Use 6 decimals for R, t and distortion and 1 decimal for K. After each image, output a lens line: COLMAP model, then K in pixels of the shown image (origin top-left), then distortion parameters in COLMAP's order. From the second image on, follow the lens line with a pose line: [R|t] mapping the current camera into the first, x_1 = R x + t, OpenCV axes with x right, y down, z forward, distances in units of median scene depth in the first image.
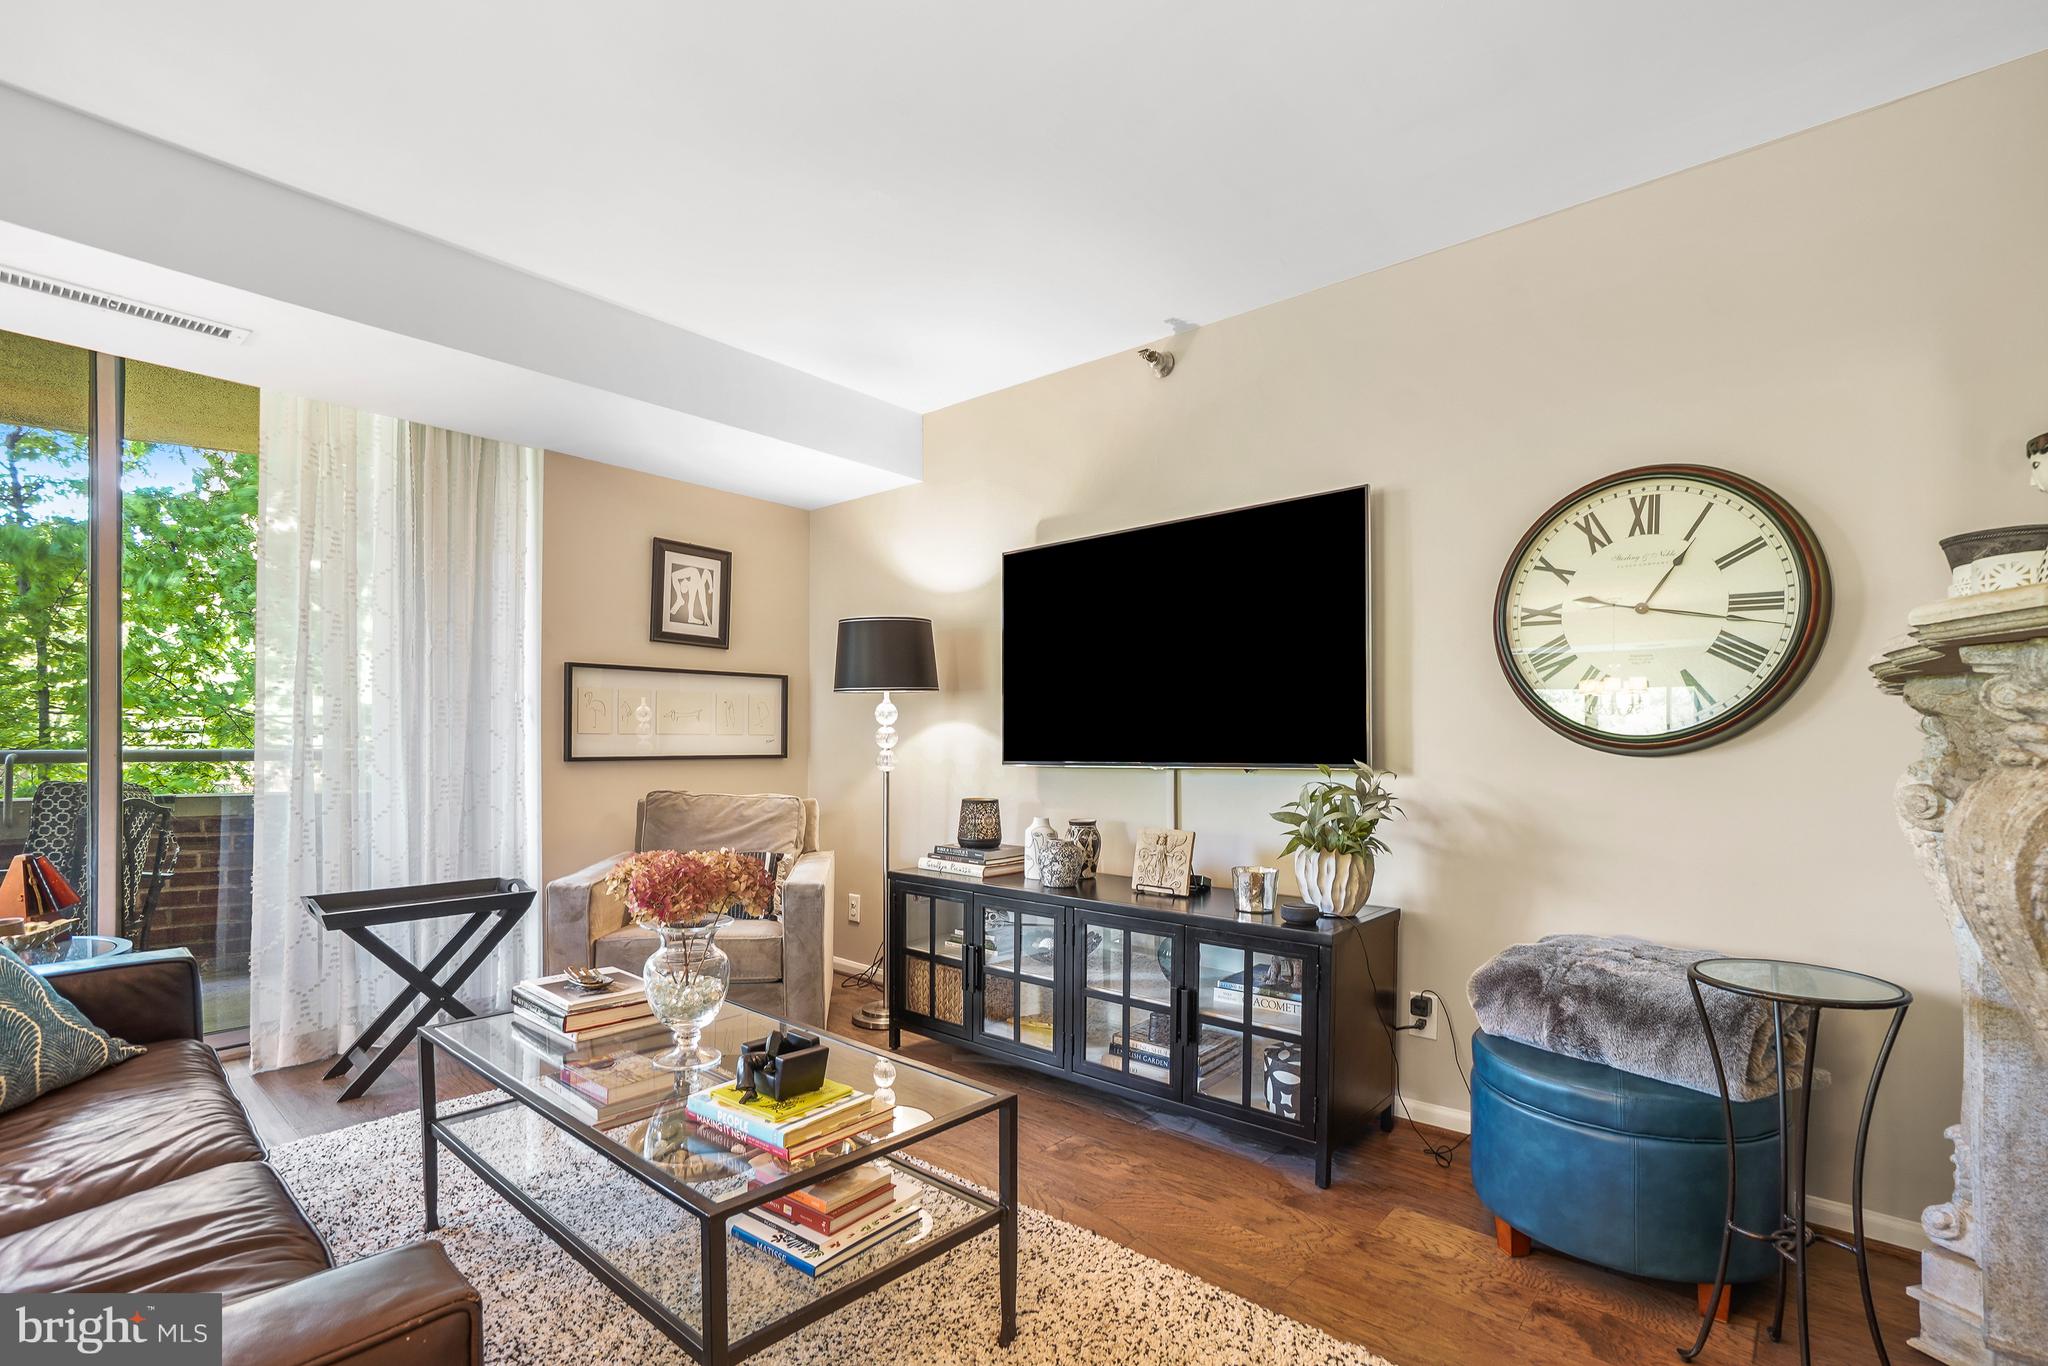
lens RADIAL K [[919.0, 0, 1052.3], [0, 919.0, 702.0], [0, 0, 1]] dist [-0.000810, -0.000162]
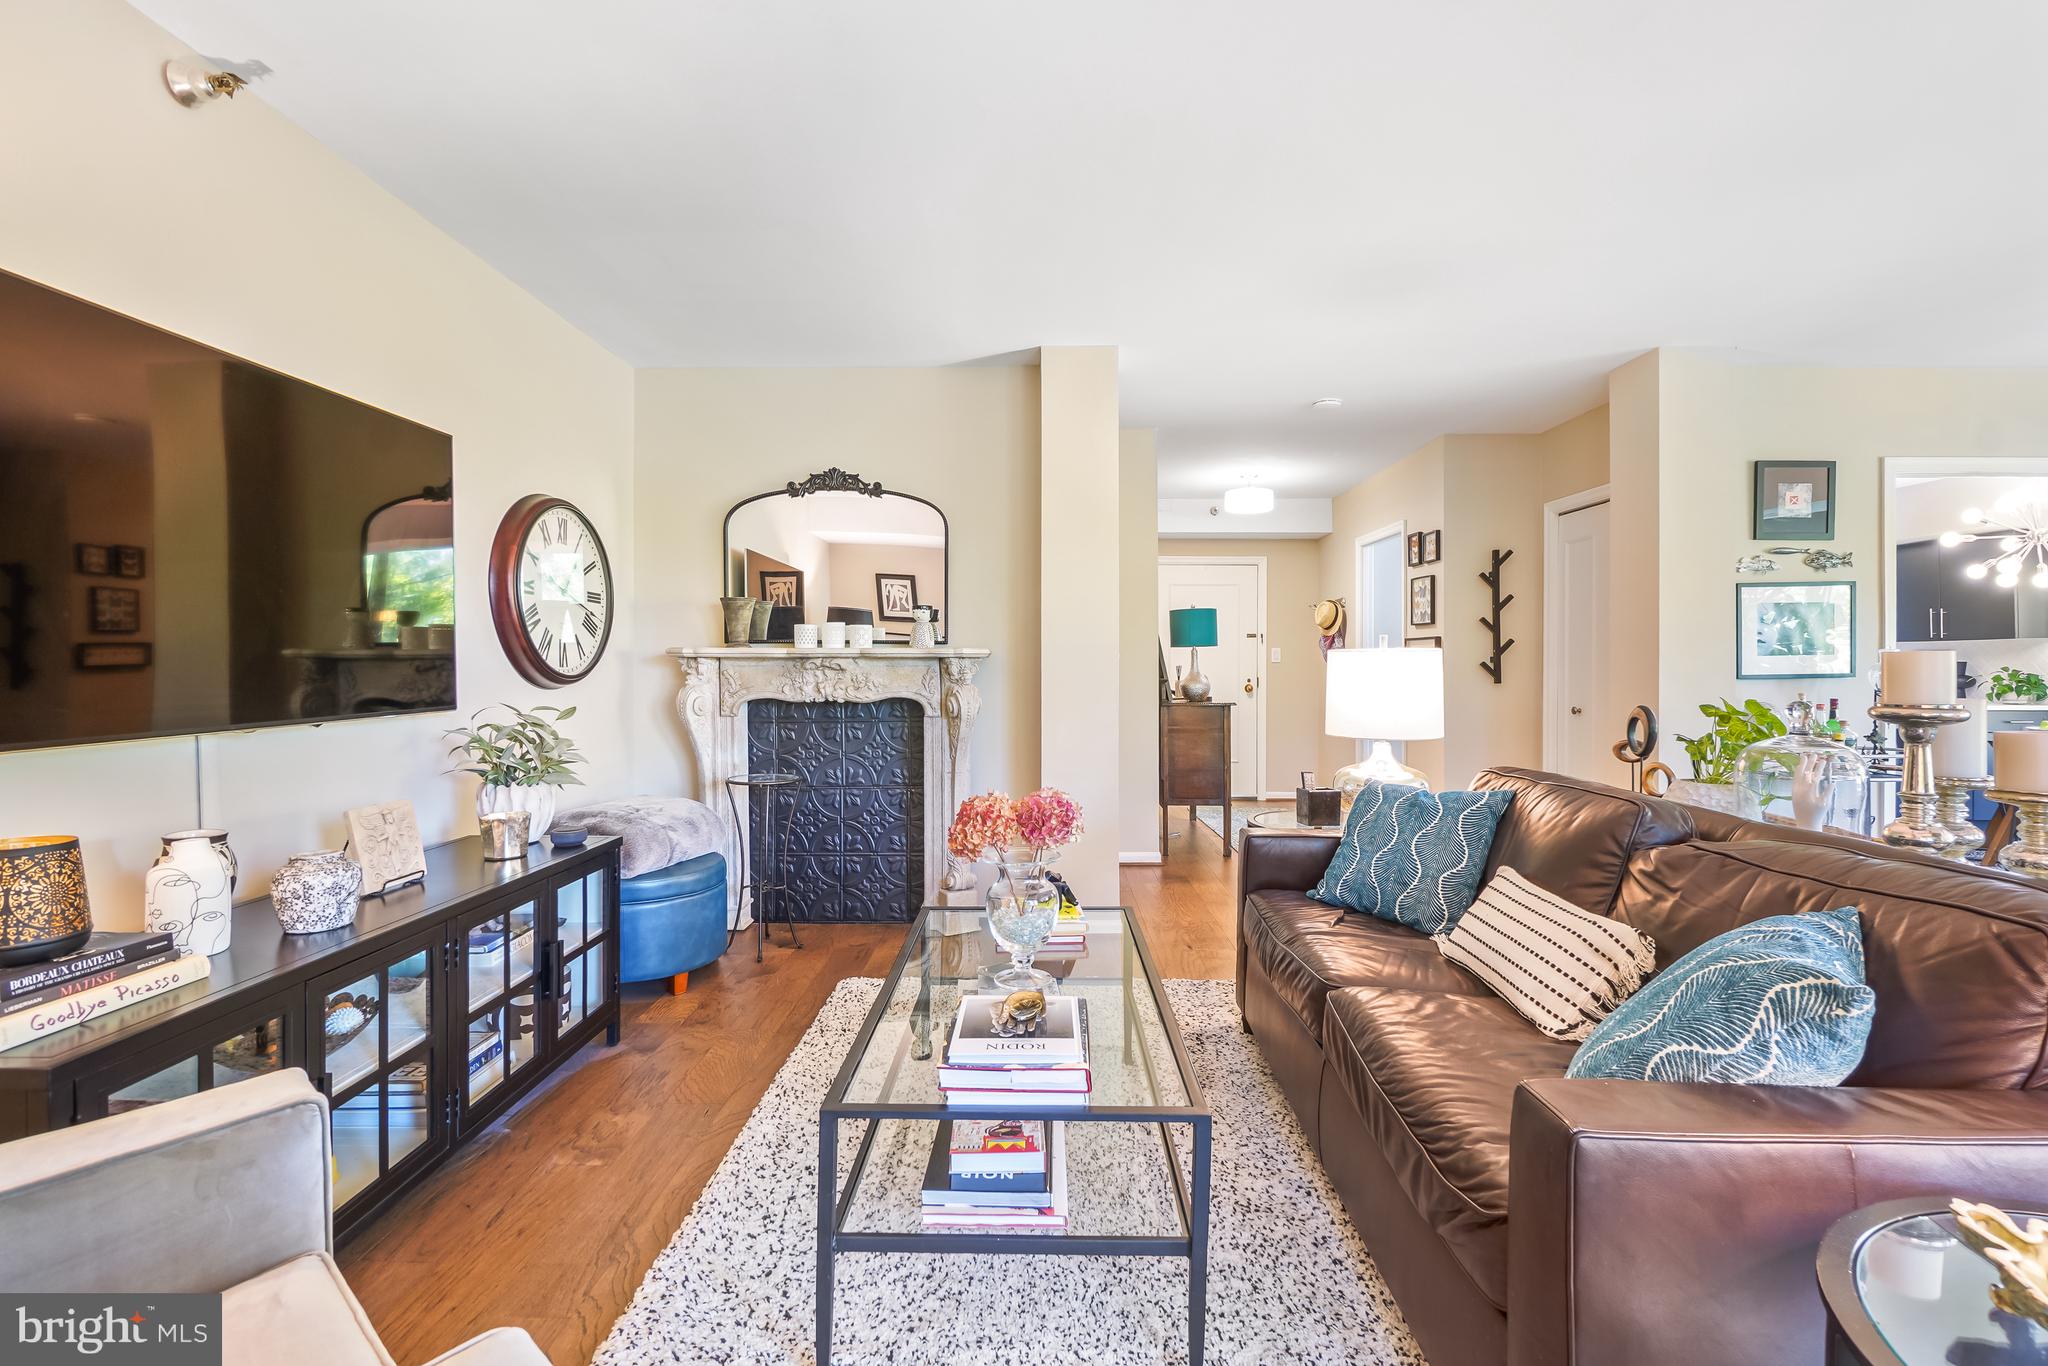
lens RADIAL K [[896.3, 0, 1024.0], [0, 896.3, 683.0], [0, 0, 1]] dist [-0.000372, -0.000034]
pose [[-0.634839, -0.001510, 0.772643, -0.951338], [0.001687, 0.999993, 0.003340, 0.043808], [-0.772643, 0.003423, -0.634832, 1.295634]]
